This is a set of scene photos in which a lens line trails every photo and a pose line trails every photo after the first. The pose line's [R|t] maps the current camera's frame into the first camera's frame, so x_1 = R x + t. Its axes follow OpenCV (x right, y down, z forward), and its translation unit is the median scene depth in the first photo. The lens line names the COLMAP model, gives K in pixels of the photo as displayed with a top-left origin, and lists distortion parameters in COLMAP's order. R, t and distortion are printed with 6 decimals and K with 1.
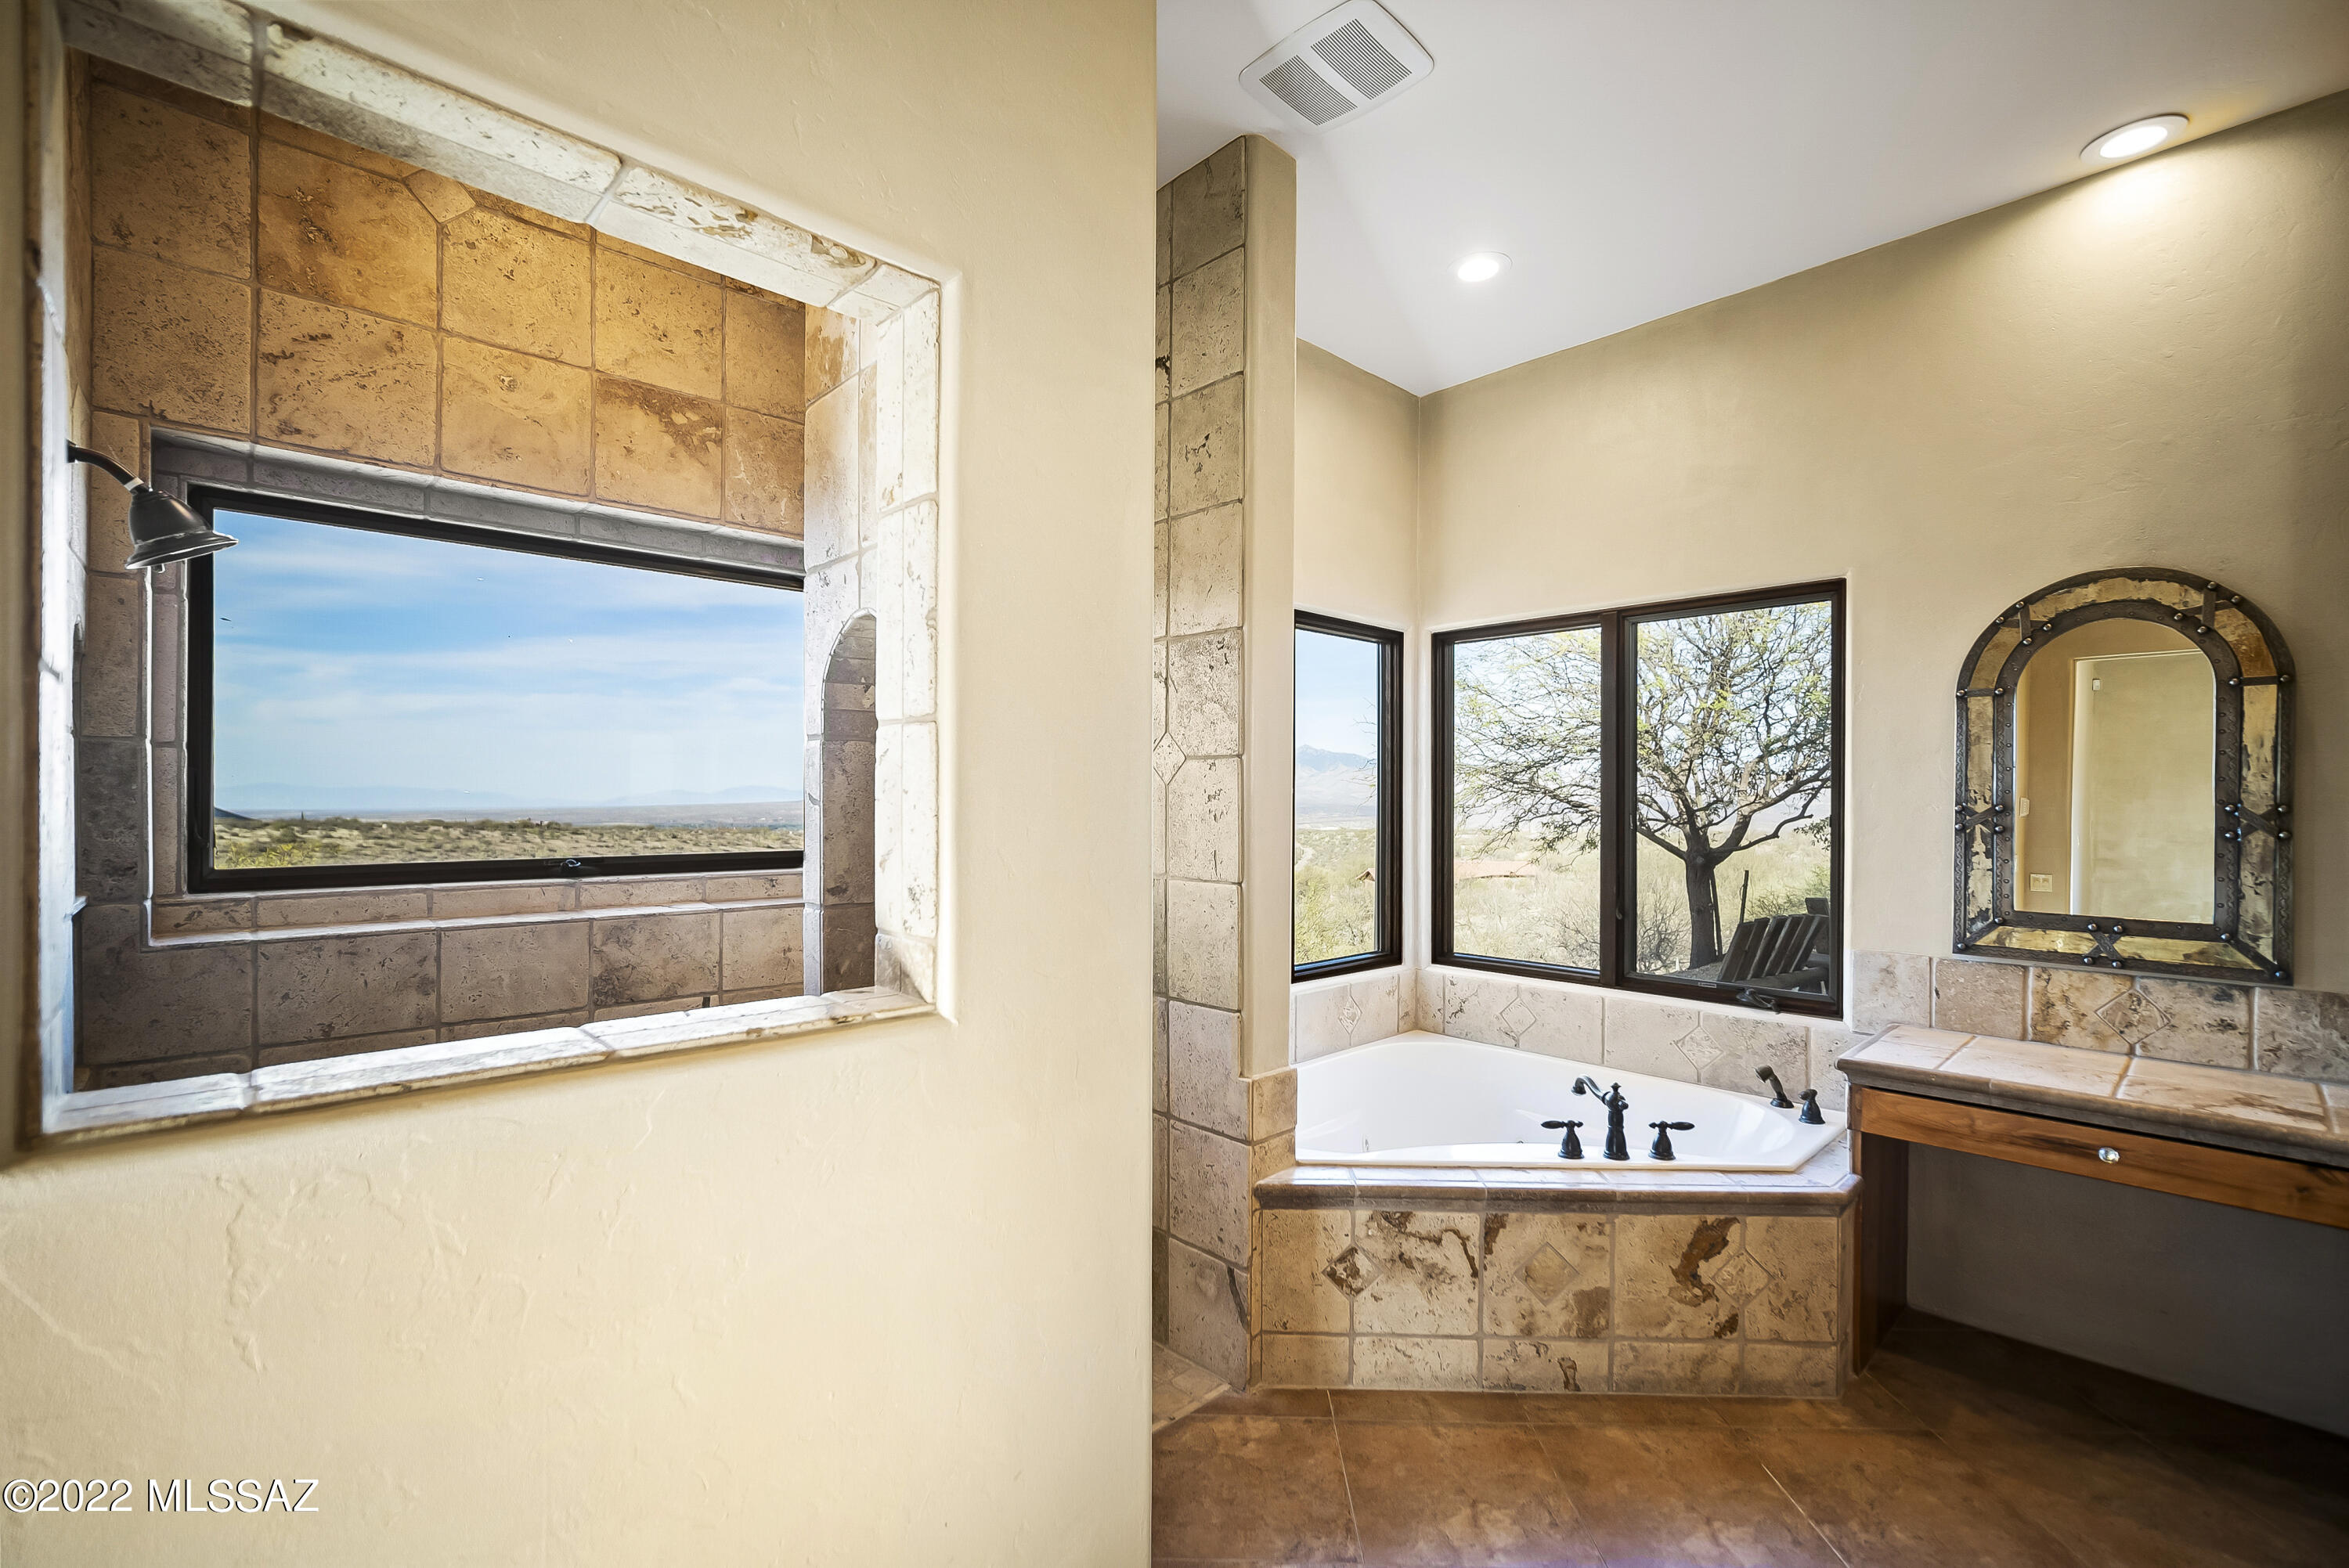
lens RADIAL K [[1029.4, 0, 1176.1], [0, 1029.4, 798.1], [0, 0, 1]] dist [-0.015907, 0.005825]
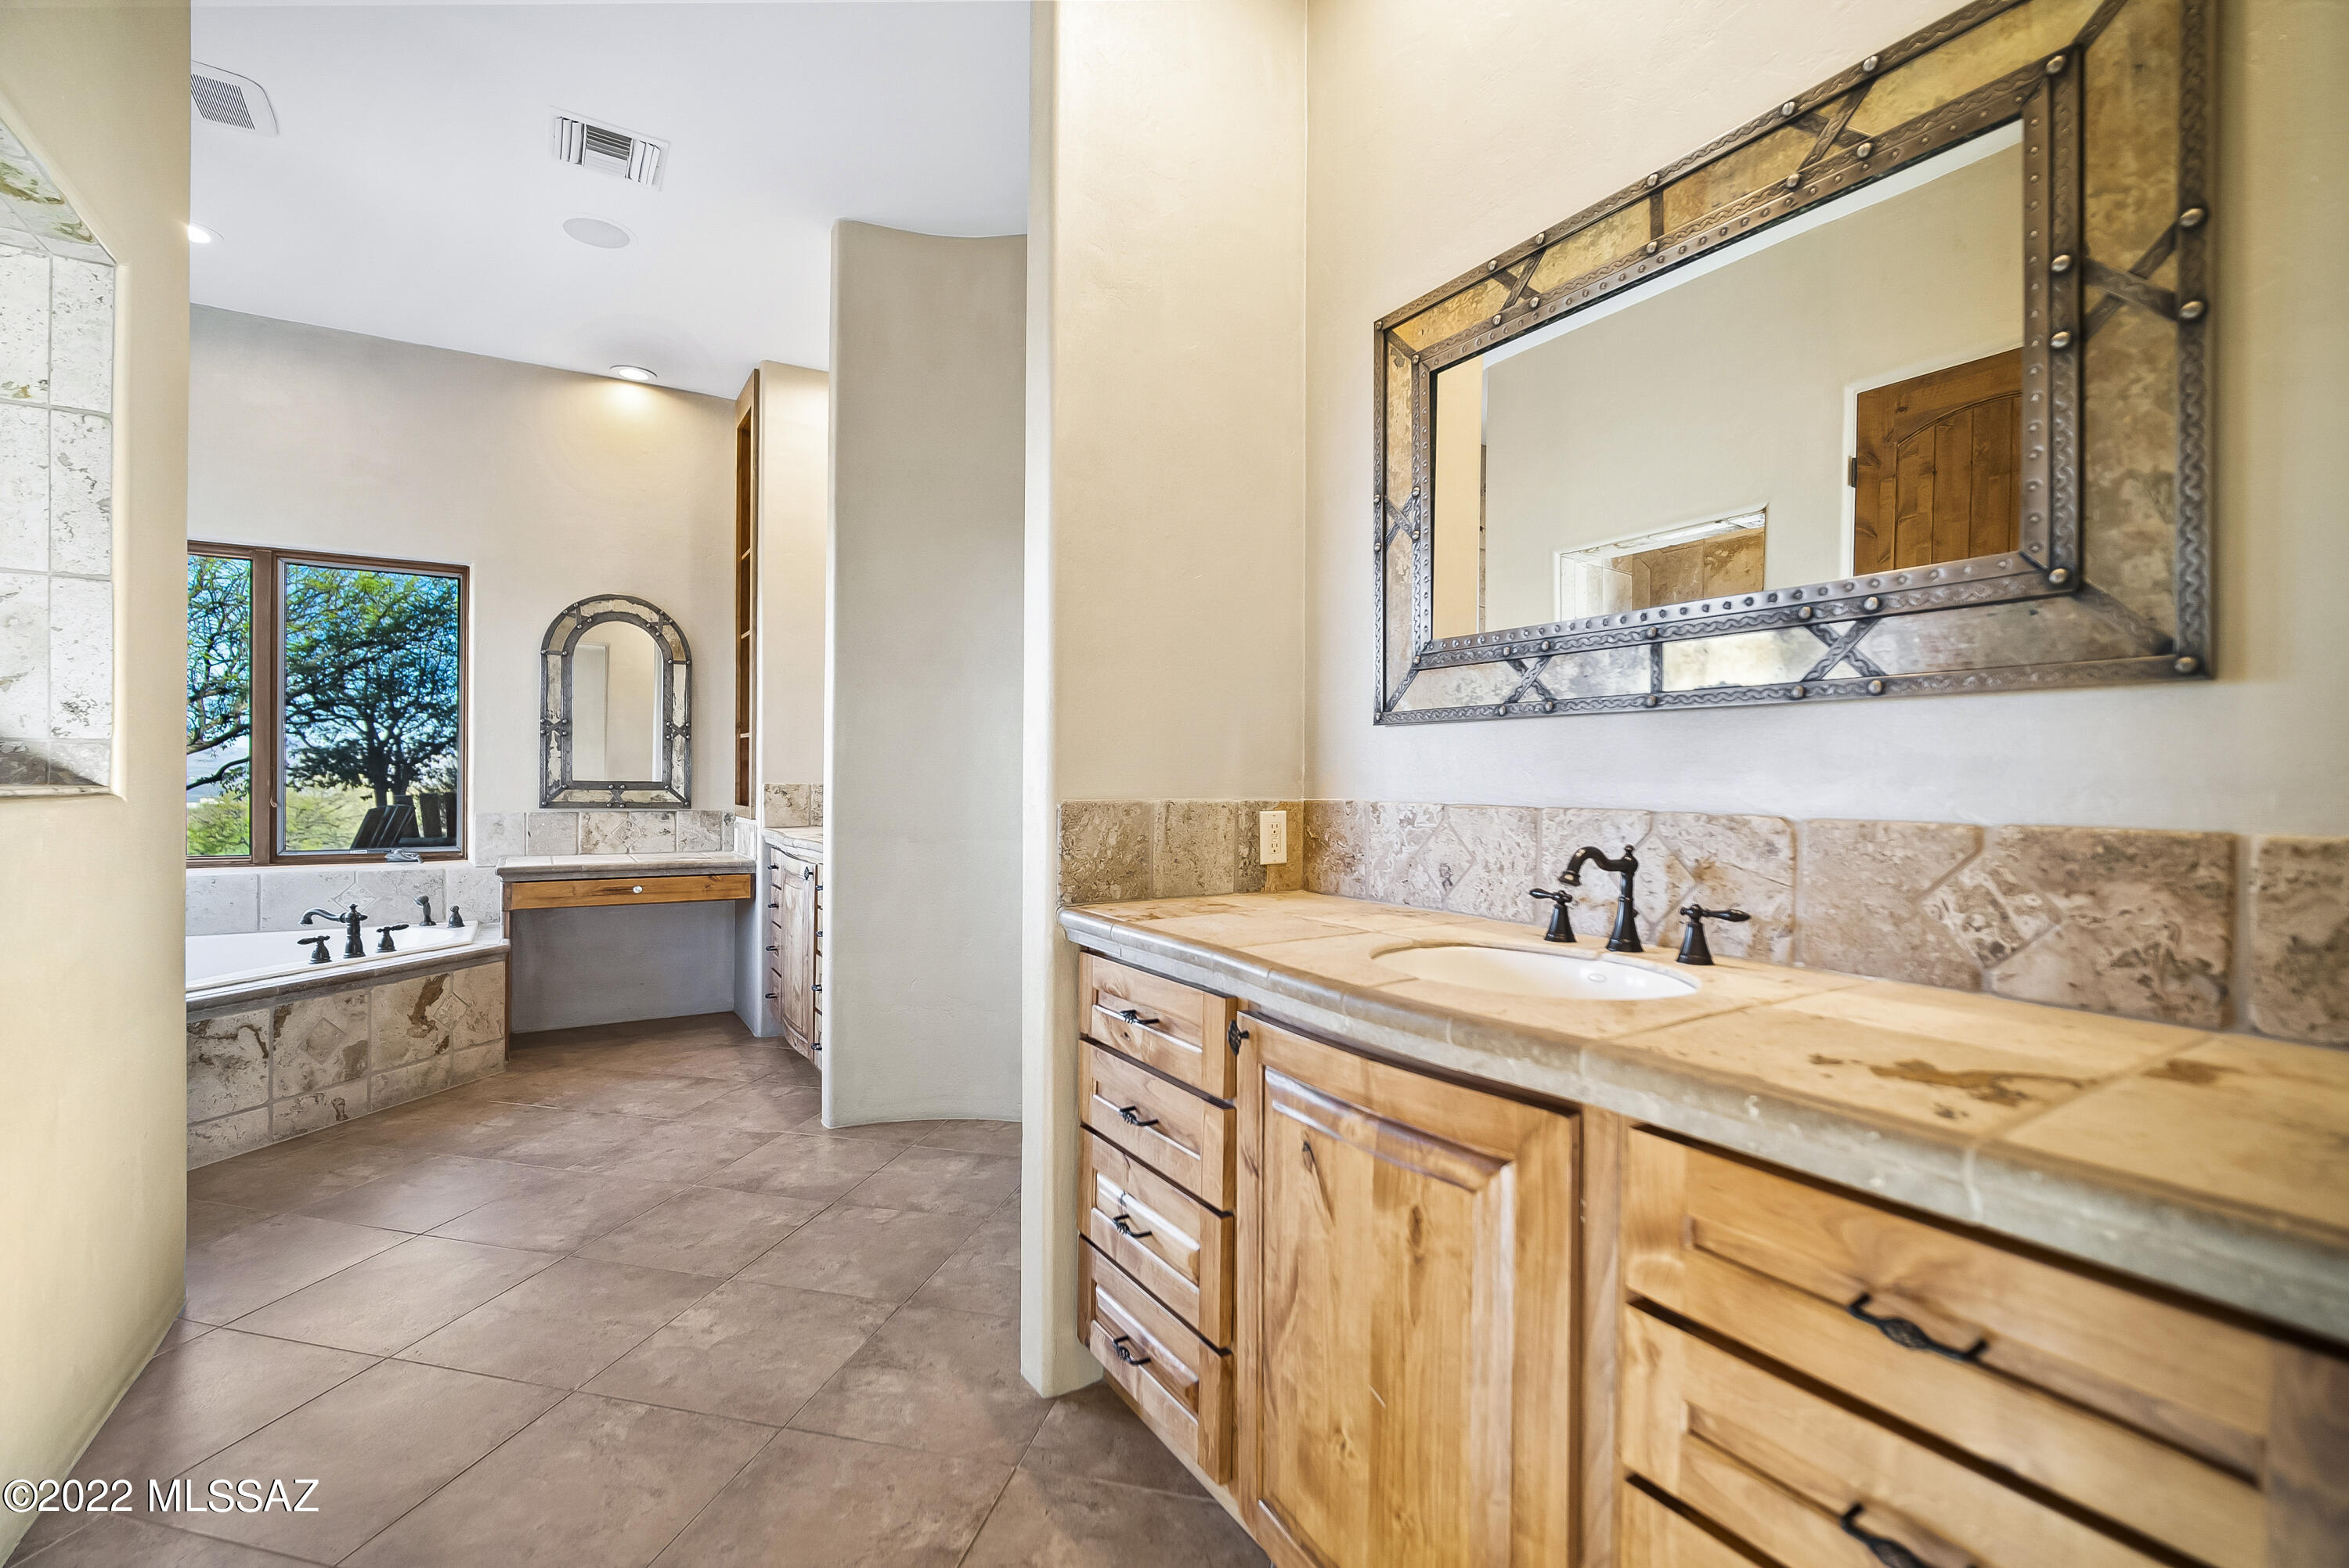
lens RADIAL K [[1029.4, 0, 1176.1], [0, 1029.4, 798.1], [0, 0, 1]] dist [-0.015907, 0.005825]
pose [[0.199560, -0.020984, 0.979661, -0.739474], [-0.008079, 0.999701, 0.023059, 0.098728], [-0.979852, -0.012516, 0.199331, -0.385676]]
